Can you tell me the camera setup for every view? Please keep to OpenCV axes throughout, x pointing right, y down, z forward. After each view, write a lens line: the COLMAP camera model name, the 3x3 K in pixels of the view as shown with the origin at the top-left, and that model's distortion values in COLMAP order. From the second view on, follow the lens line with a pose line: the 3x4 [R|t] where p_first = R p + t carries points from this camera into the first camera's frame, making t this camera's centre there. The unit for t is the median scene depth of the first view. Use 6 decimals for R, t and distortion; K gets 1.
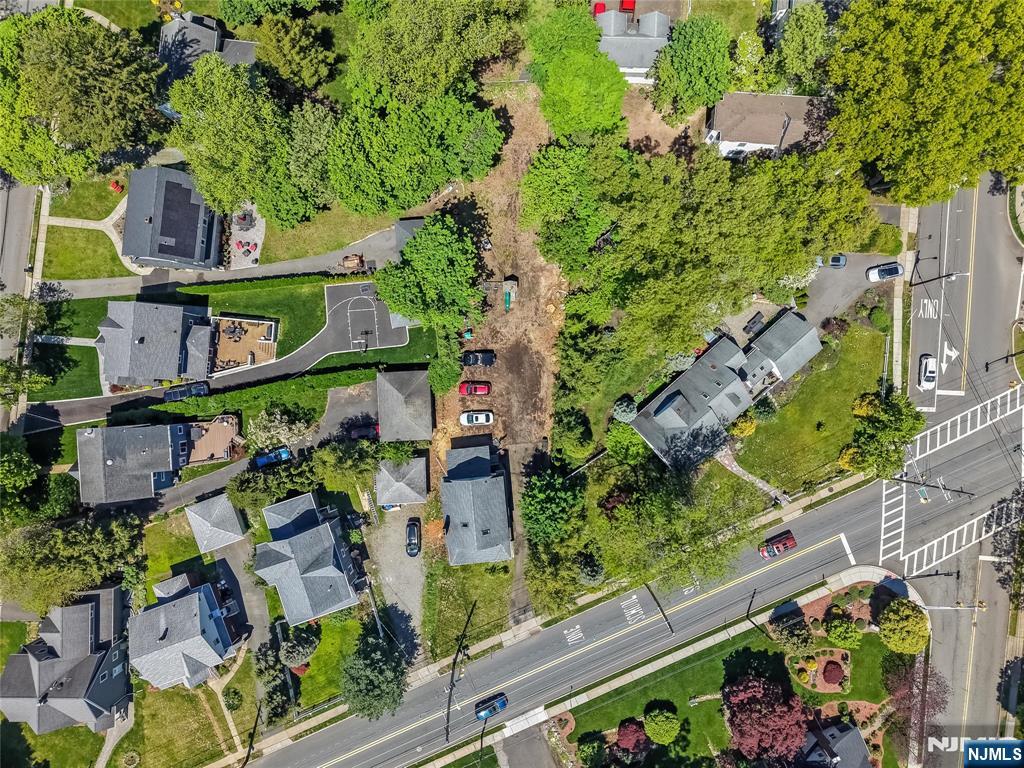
lens RADIAL K [[685.4, 0, 512.0], [0, 685.4, 384.0], [0, 0, 1]] dist [0.027658, -0.024352]
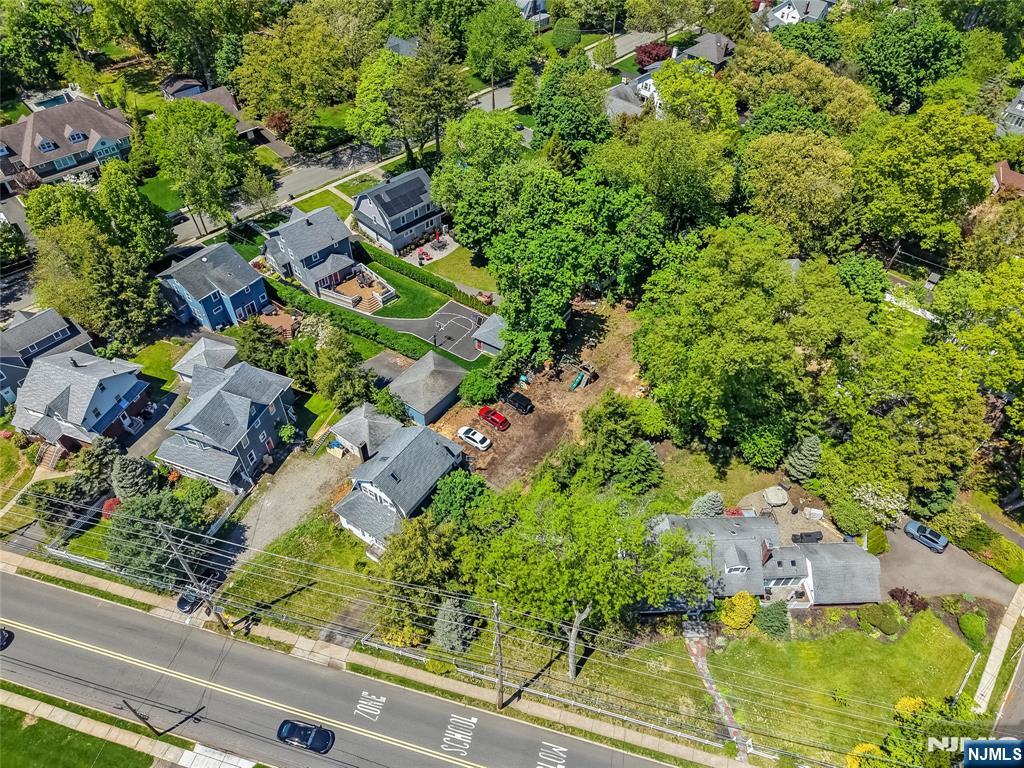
lens RADIAL K [[685.4, 0, 512.0], [0, 685.4, 384.0], [0, 0, 1]] dist [0.027658, -0.024352]
pose [[0.774867, 0.470061, -0.422638, 0.336546], [-0.631851, 0.556334, -0.539682, 0.466943], [-0.018556, 0.685226, 0.728094, 0.286663]]
